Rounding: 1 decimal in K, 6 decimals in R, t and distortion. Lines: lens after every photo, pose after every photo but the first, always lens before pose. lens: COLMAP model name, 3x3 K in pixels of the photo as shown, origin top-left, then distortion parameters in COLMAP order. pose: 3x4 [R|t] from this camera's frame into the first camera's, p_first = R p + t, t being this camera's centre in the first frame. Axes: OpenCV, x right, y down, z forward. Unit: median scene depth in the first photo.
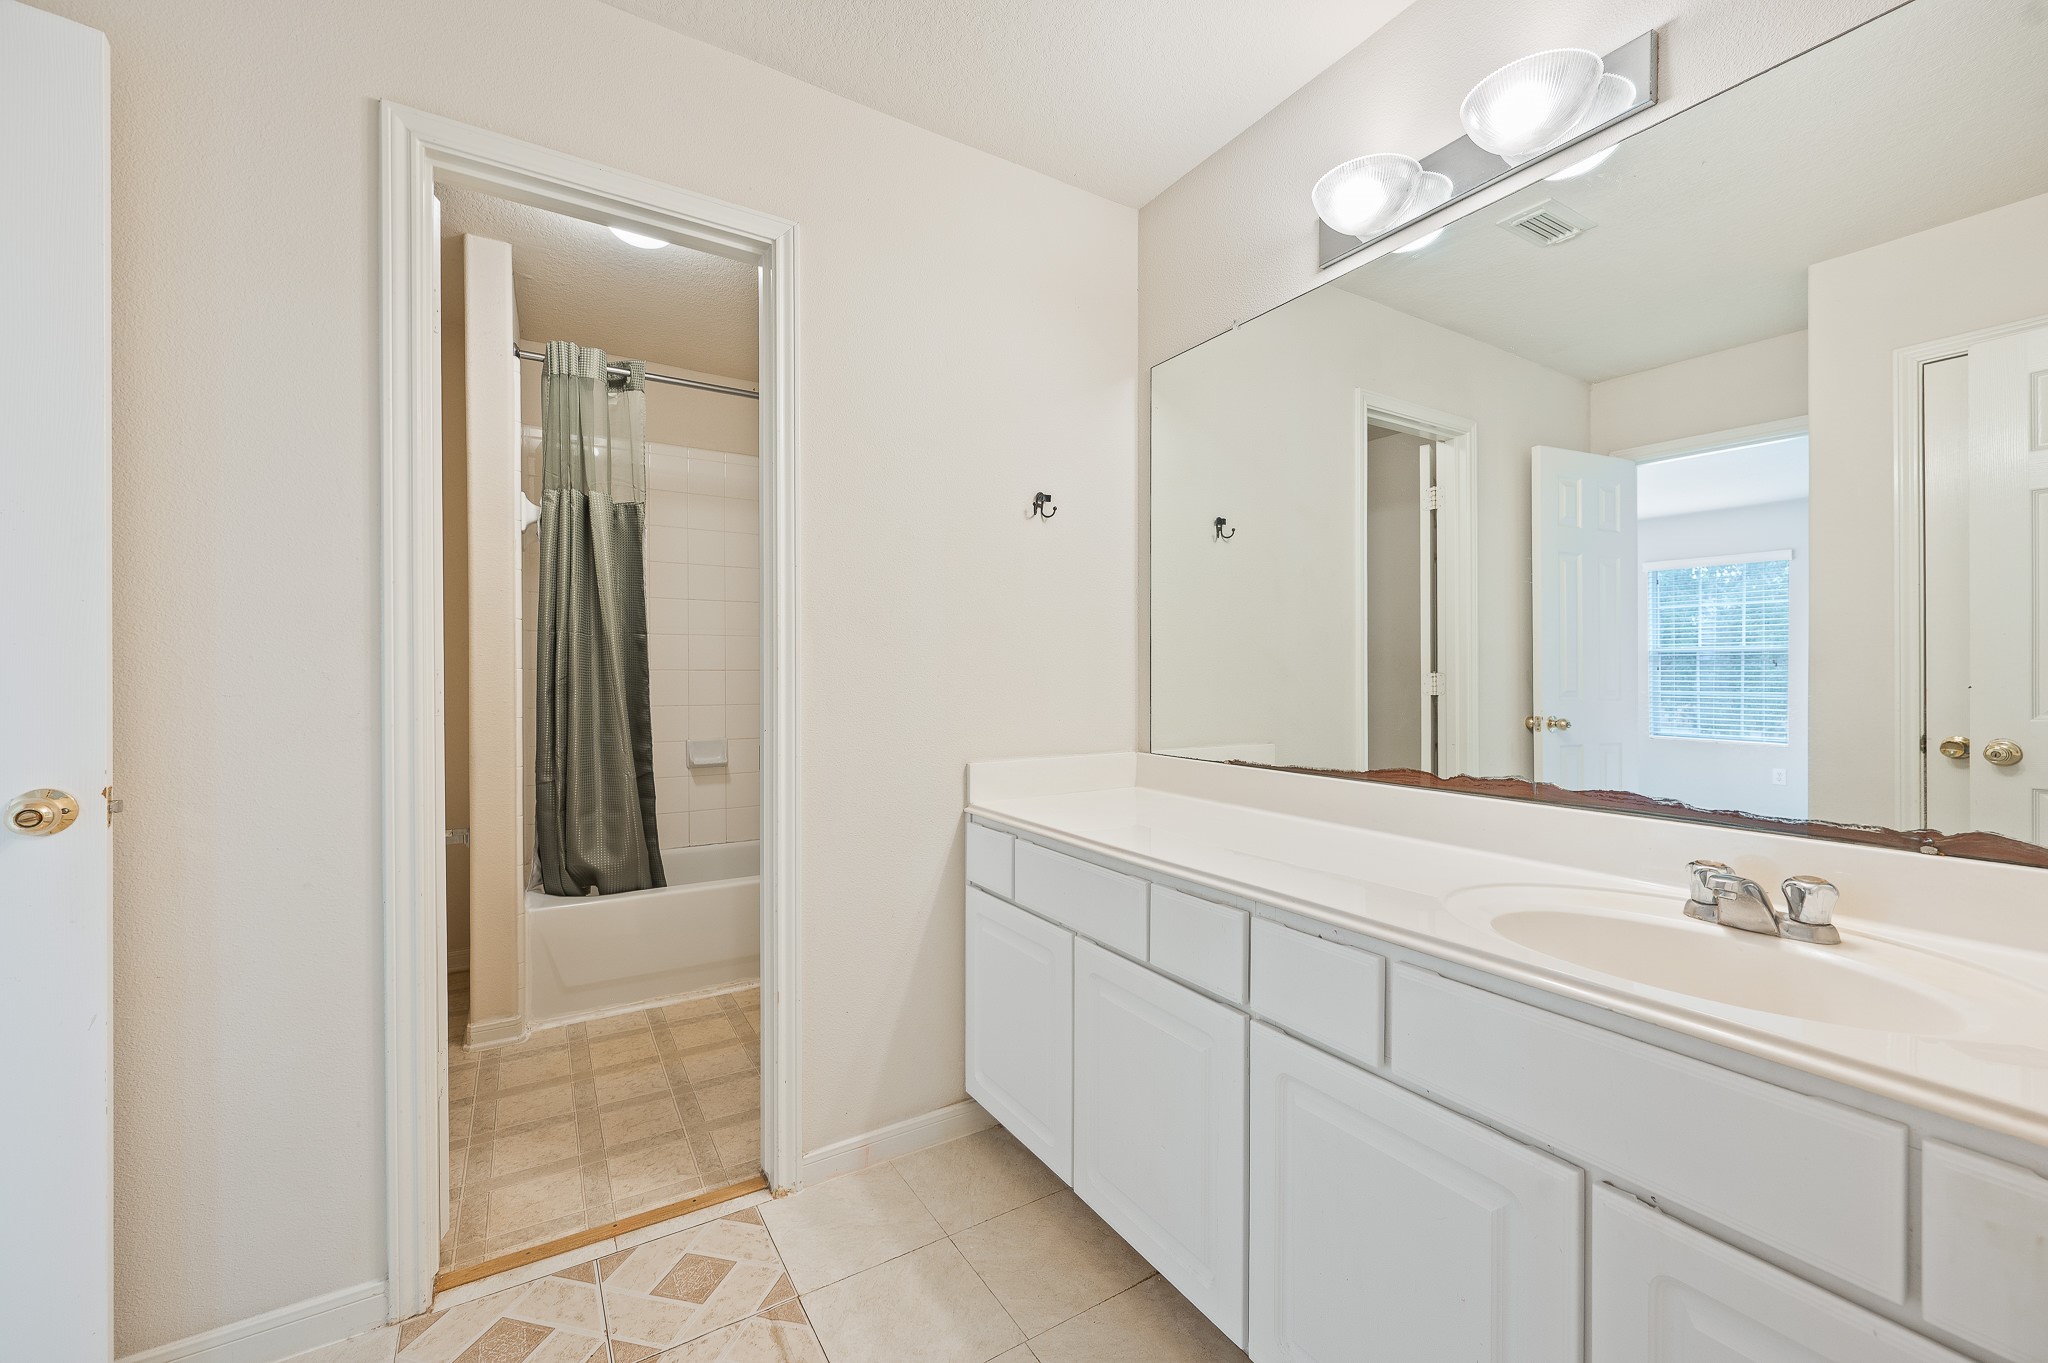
lens RADIAL K [[821.6, 0, 1020.6], [0, 821.6, 677.4], [0, 0, 1]] dist [0.005432, 0.000264]
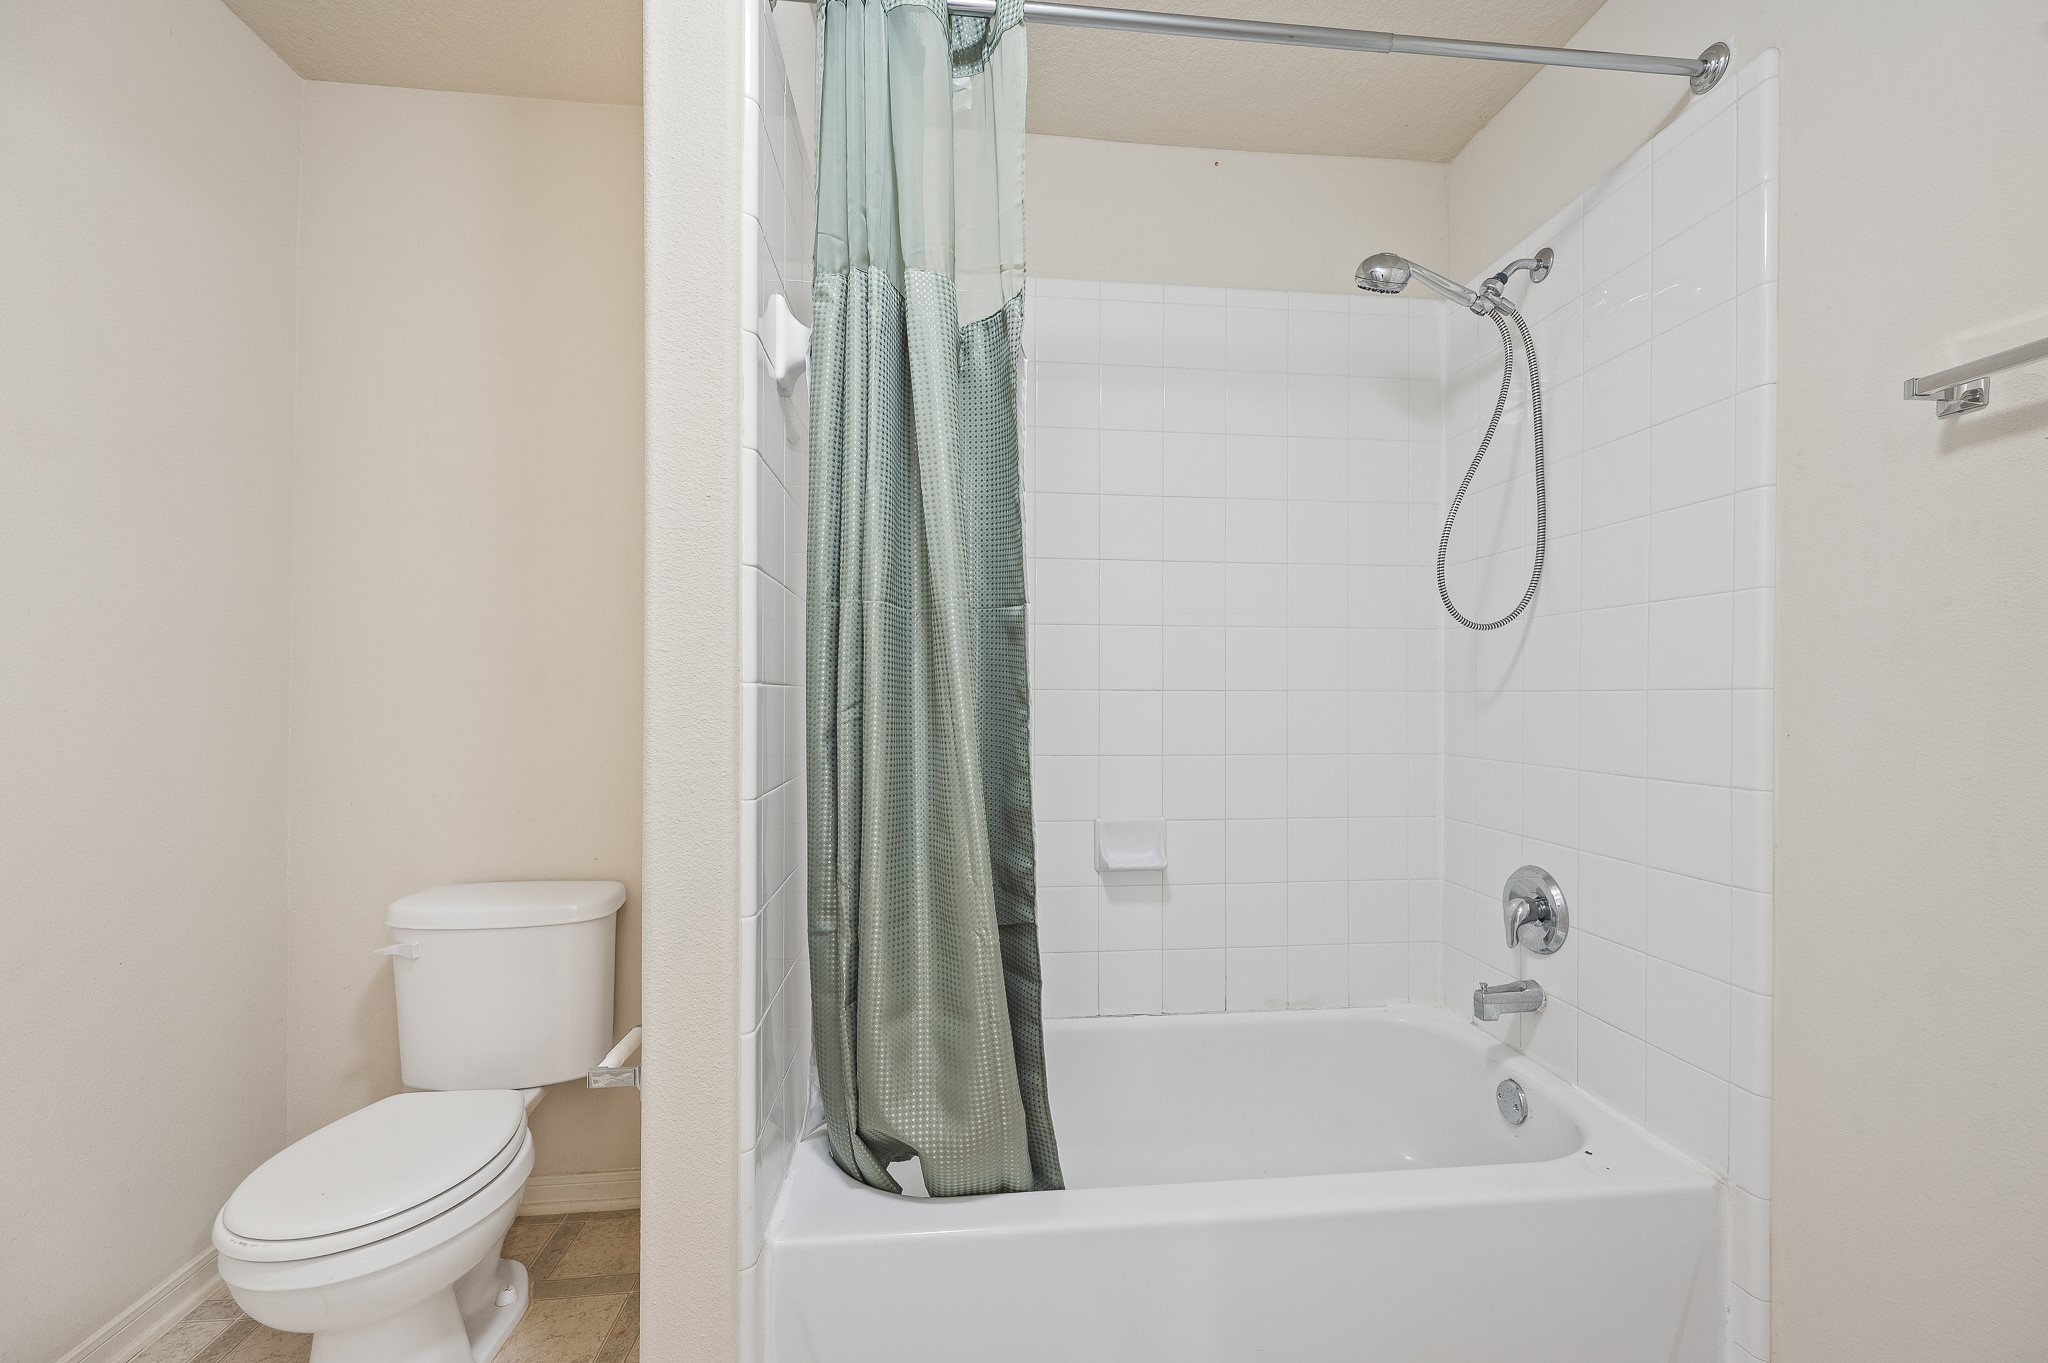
lens RADIAL K [[821.6, 0, 1017.2], [0, 821.6, 681.6], [0, 0, 1]] dist [0.005432, 0.000264]
pose [[0.905335, 0.003370, -0.424685, -0.281636], [-0.006505, 0.999961, -0.005932, -0.009513], [0.424649, 0.008133, 0.905322, 0.622798]]
